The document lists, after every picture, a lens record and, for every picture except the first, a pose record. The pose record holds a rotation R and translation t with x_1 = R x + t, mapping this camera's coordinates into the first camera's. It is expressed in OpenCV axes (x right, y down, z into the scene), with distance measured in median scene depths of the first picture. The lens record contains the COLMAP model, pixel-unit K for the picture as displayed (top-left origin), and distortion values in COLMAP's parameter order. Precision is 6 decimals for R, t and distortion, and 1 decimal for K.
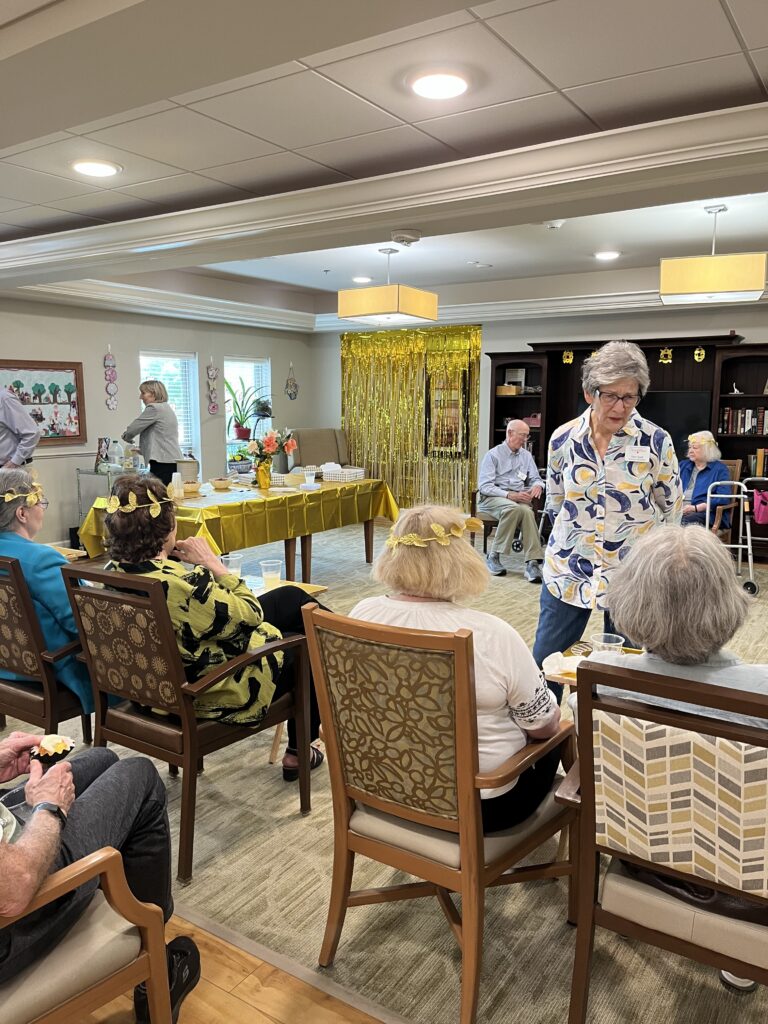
lens RADIAL K [[781.9, 0, 386.6], [0, 781.9, 513.6], [0, 0, 1]] dist [-0.010067, -0.003605]
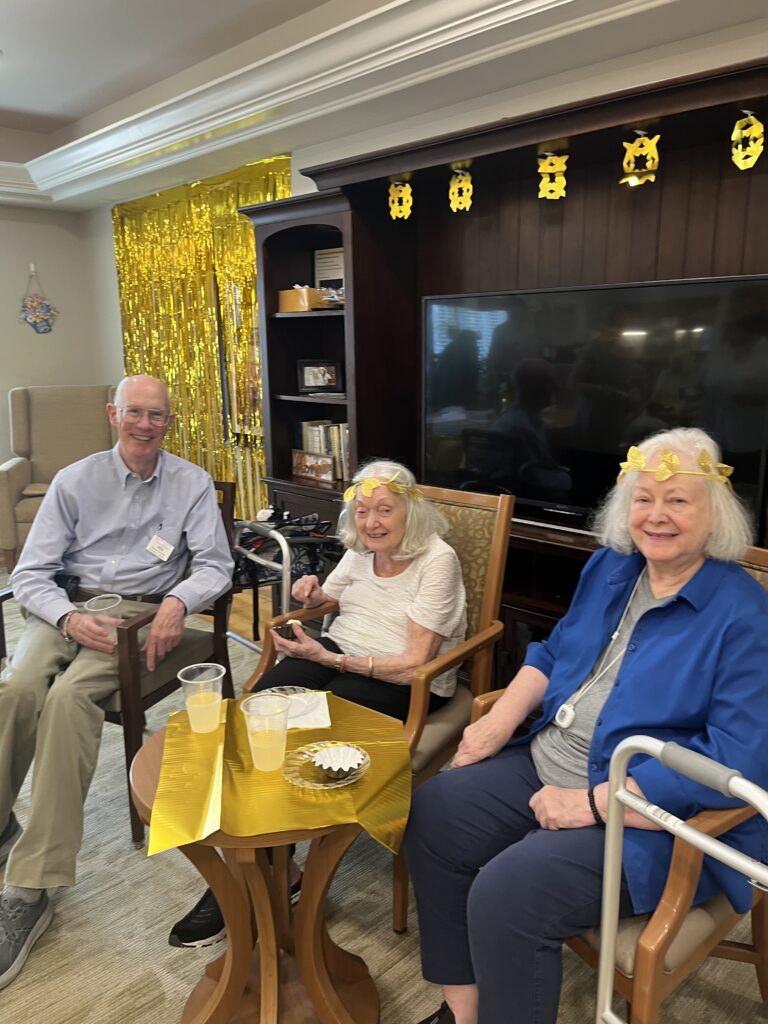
lens RADIAL K [[781.9, 0, 382.0], [0, 781.9, 512.0], [0, 0, 1]] dist [-0.010067, -0.003605]
pose [[0.977606, 0.032224, -0.207961, 0.304167], [-0.016792, 0.997001, 0.075550, -0.080834], [0.209772, -0.070366, 0.975215, 0.624713]]
